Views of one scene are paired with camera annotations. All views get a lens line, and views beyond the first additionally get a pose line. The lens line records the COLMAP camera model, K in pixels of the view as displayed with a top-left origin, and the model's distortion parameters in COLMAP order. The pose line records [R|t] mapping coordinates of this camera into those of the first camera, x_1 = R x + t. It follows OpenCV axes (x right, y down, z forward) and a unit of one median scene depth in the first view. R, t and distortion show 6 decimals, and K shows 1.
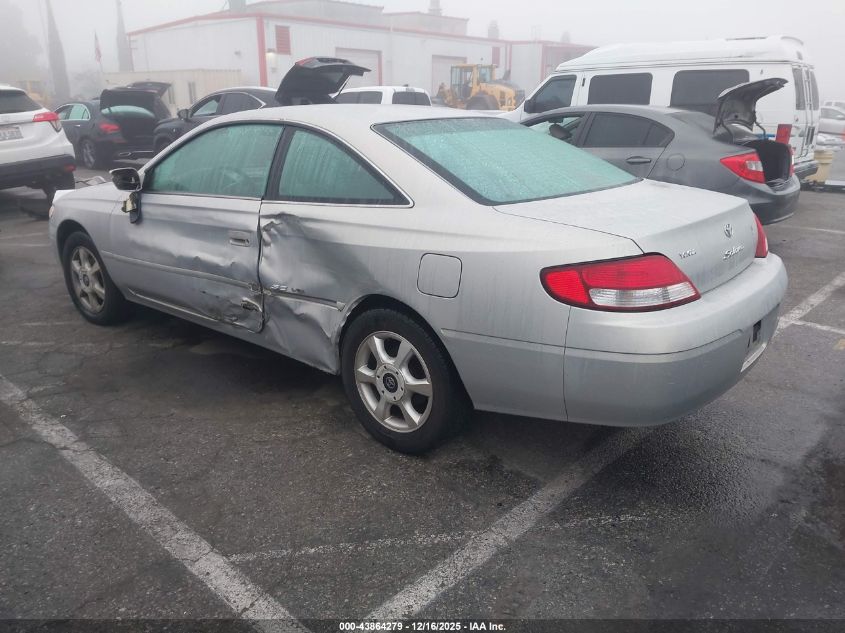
lens RADIAL K [[676.4, 0, 422.5], [0, 676.4, 316.5], [0, 0, 1]] dist [0.002955, 0.005520]
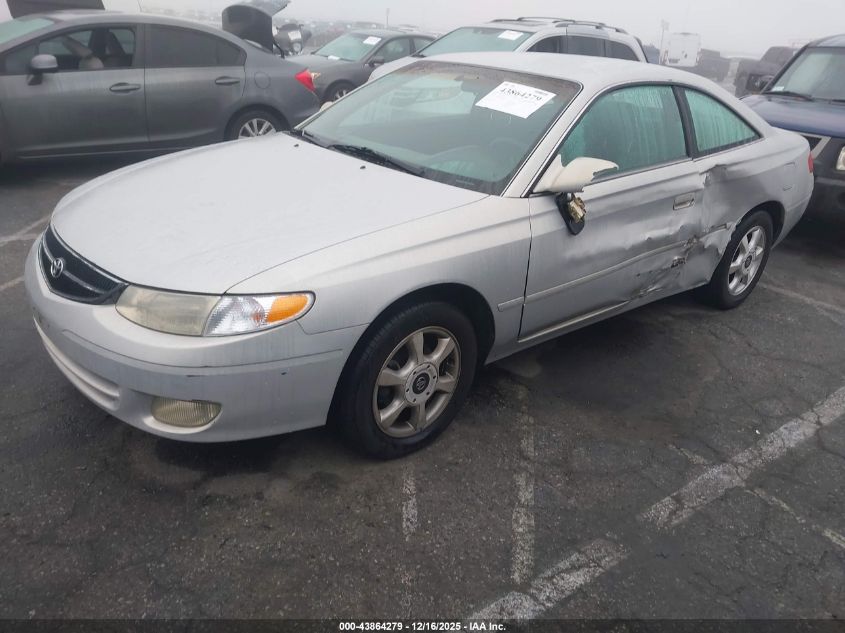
lens RADIAL K [[676.4, 0, 422.5], [0, 676.4, 316.5], [0, 0, 1]] dist [0.002955, 0.005520]
pose [[0.154523, -0.384945, 0.909912, -1.316315], [0.231360, 0.909465, 0.345465, -0.397319], [-0.960518, 0.157135, 0.229594, 1.153364]]
